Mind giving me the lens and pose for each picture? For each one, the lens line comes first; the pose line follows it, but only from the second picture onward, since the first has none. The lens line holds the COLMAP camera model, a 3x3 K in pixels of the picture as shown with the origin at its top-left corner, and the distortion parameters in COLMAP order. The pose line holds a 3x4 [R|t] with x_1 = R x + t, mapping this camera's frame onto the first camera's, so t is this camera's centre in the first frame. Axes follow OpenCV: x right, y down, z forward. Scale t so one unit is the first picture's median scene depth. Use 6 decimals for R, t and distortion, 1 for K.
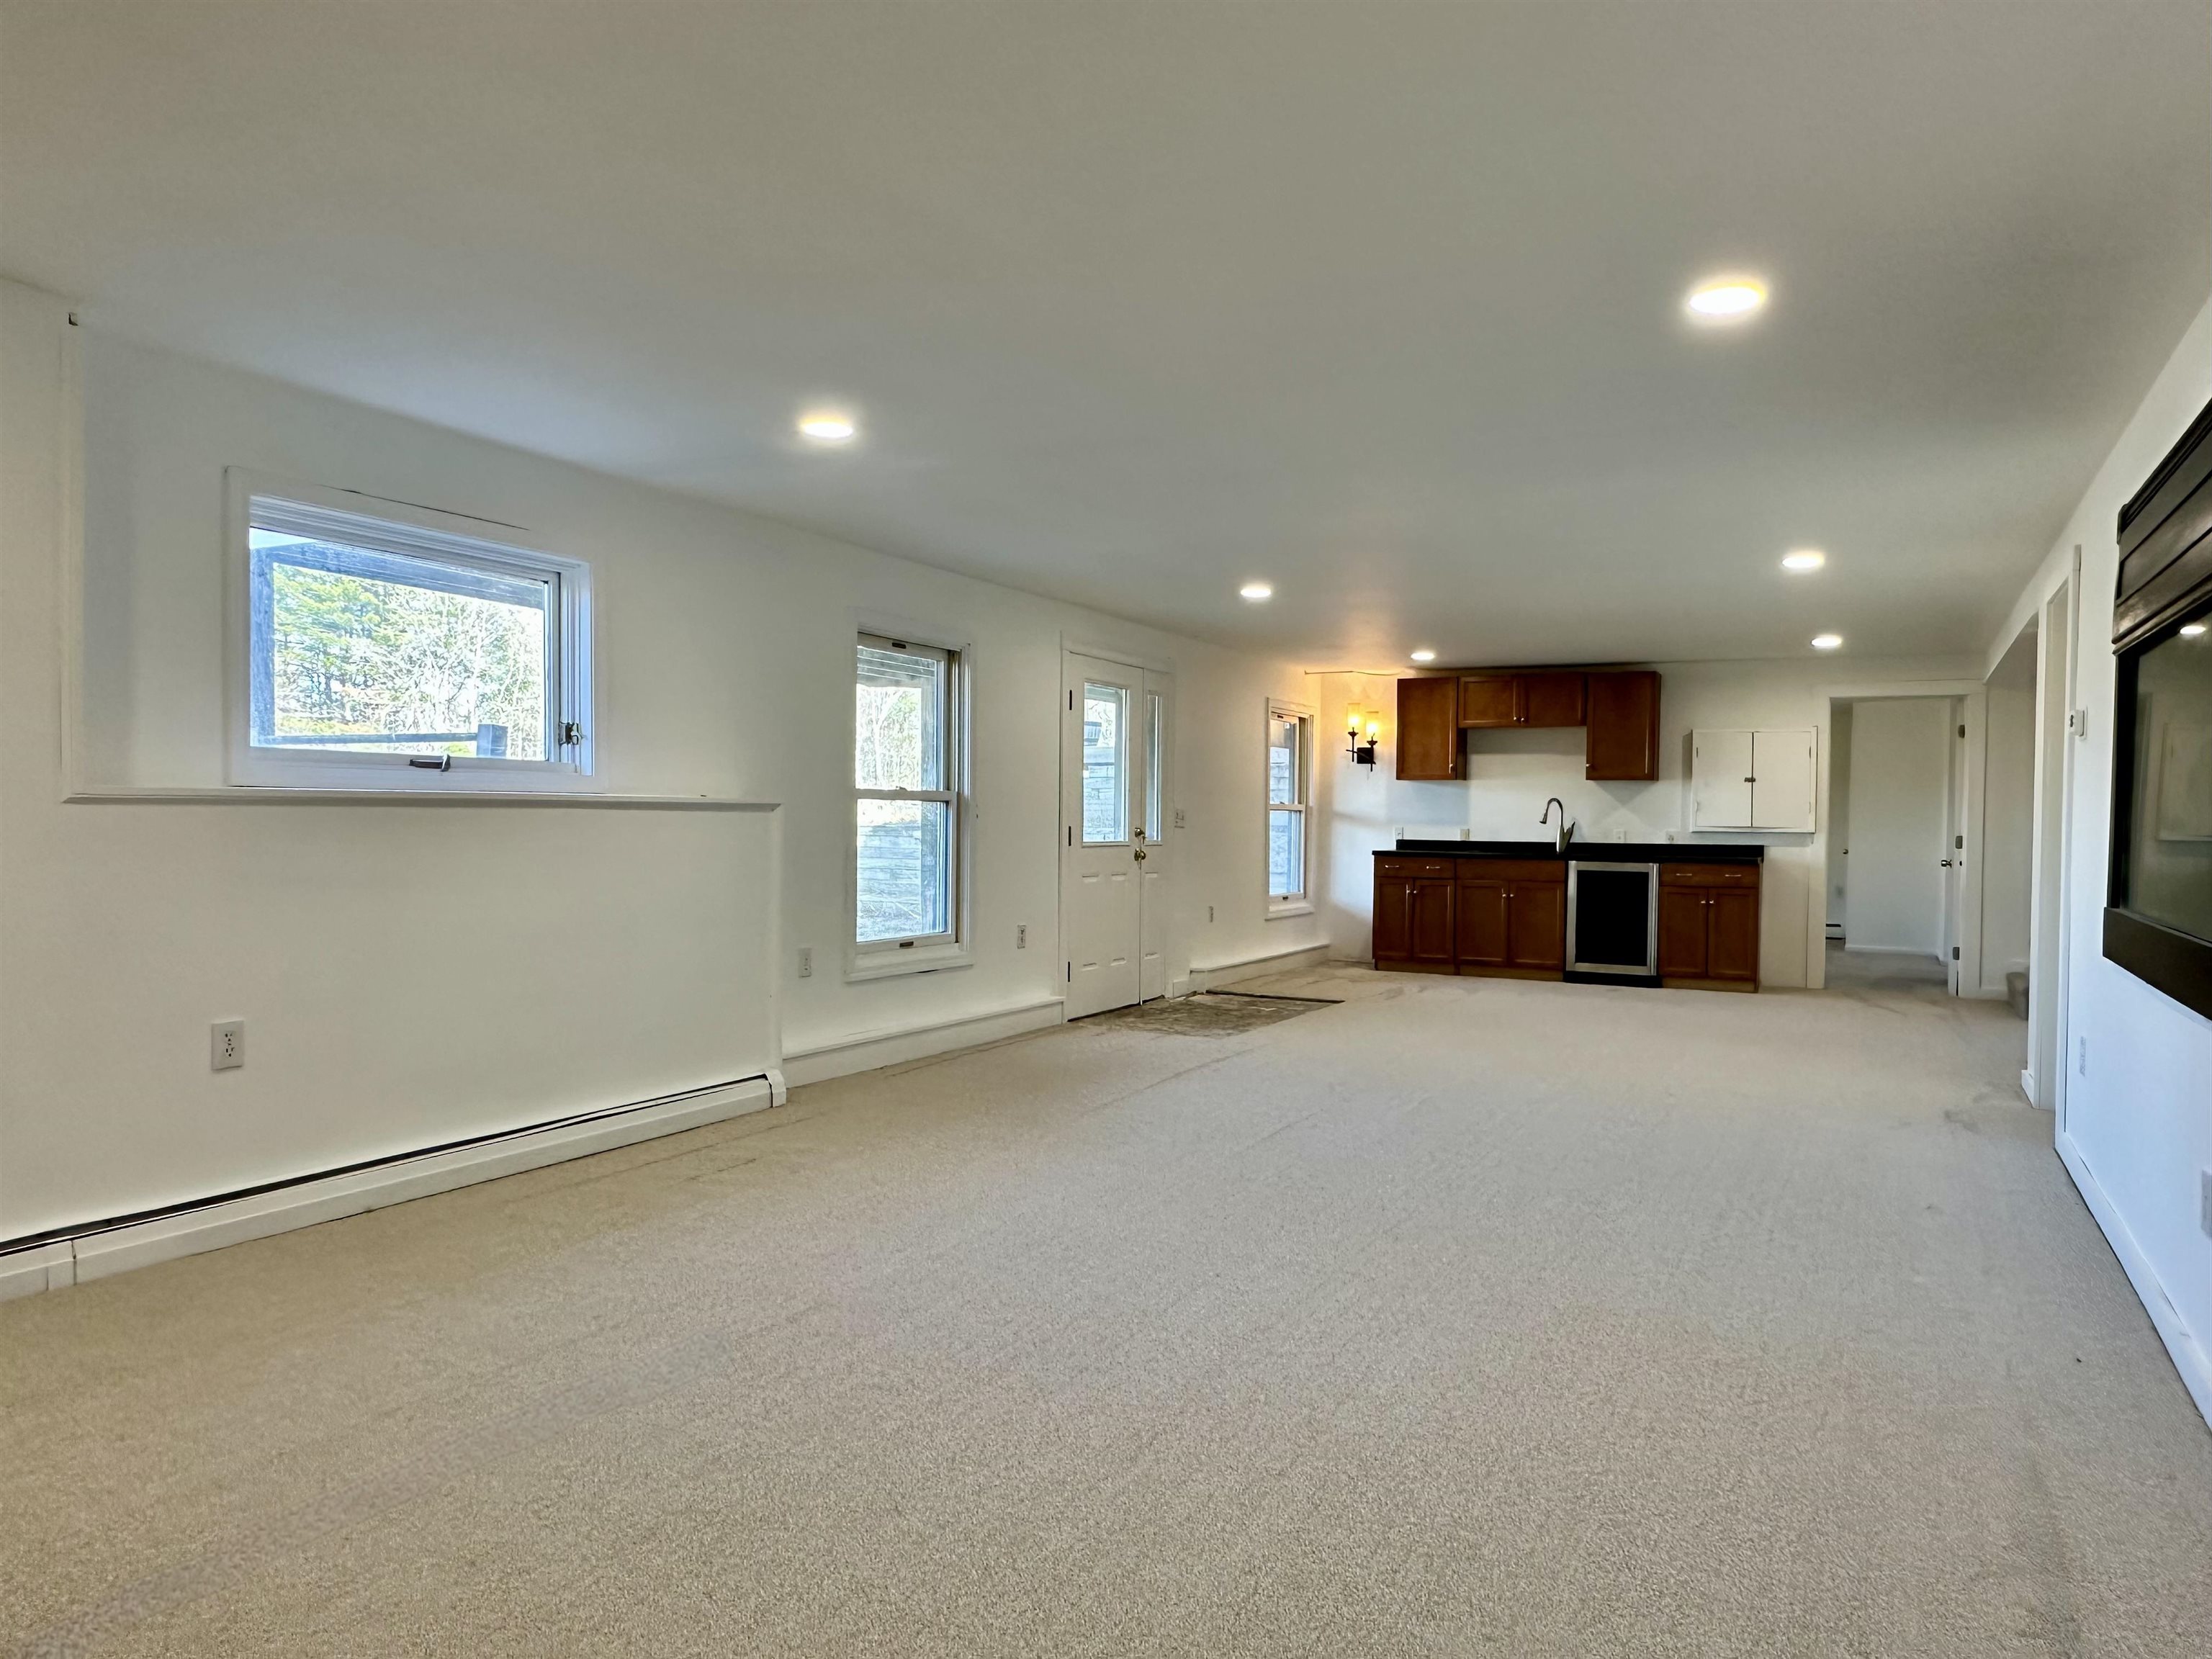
lens RADIAL K [[1411.6, 0, 1106.0], [0, 1411.6, 829.5], [0, 0, 1]] dist [0.000288, 0.000495]
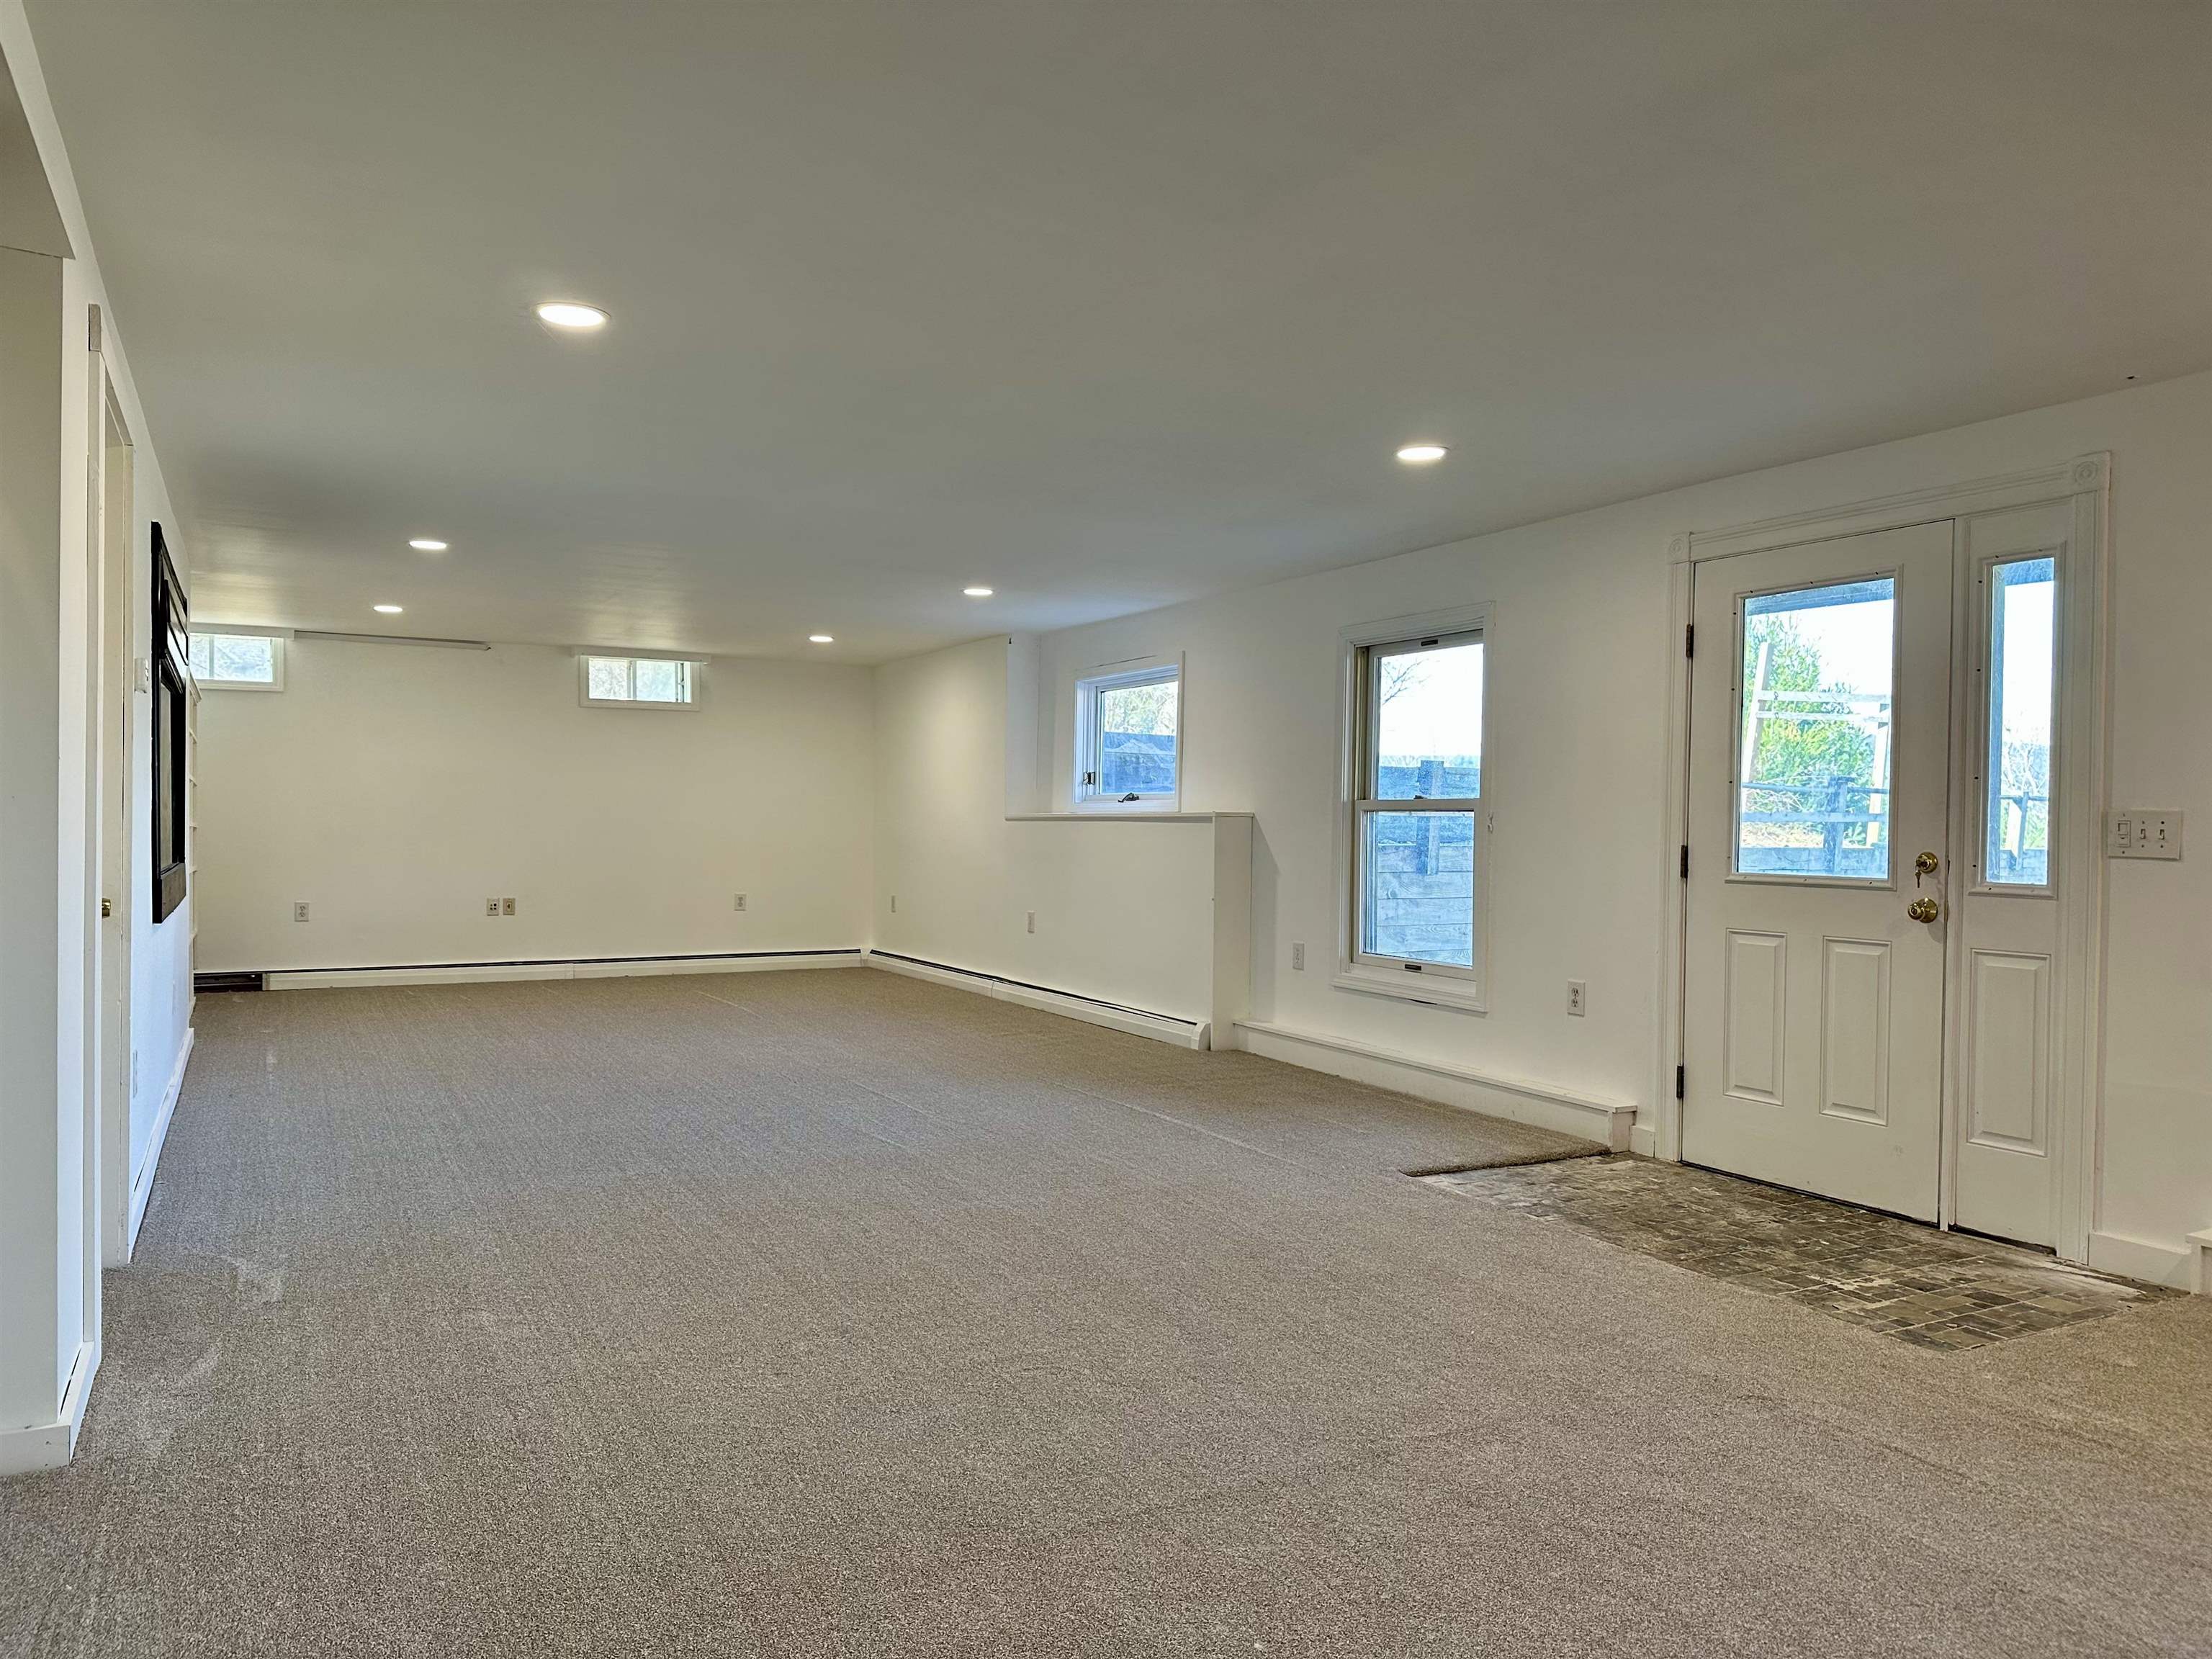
lens RADIAL K [[1511.9, 0, 1106.0], [0, 1511.9, 829.5], [0, 0, 1]] dist [-0.030795, -0.000084]
pose [[-0.535296, -0.012786, -0.844568, 3.365537], [-0.021199, 0.999774, -0.001700, -0.023126], [0.844398, 0.016994, -0.535446, 5.534874]]
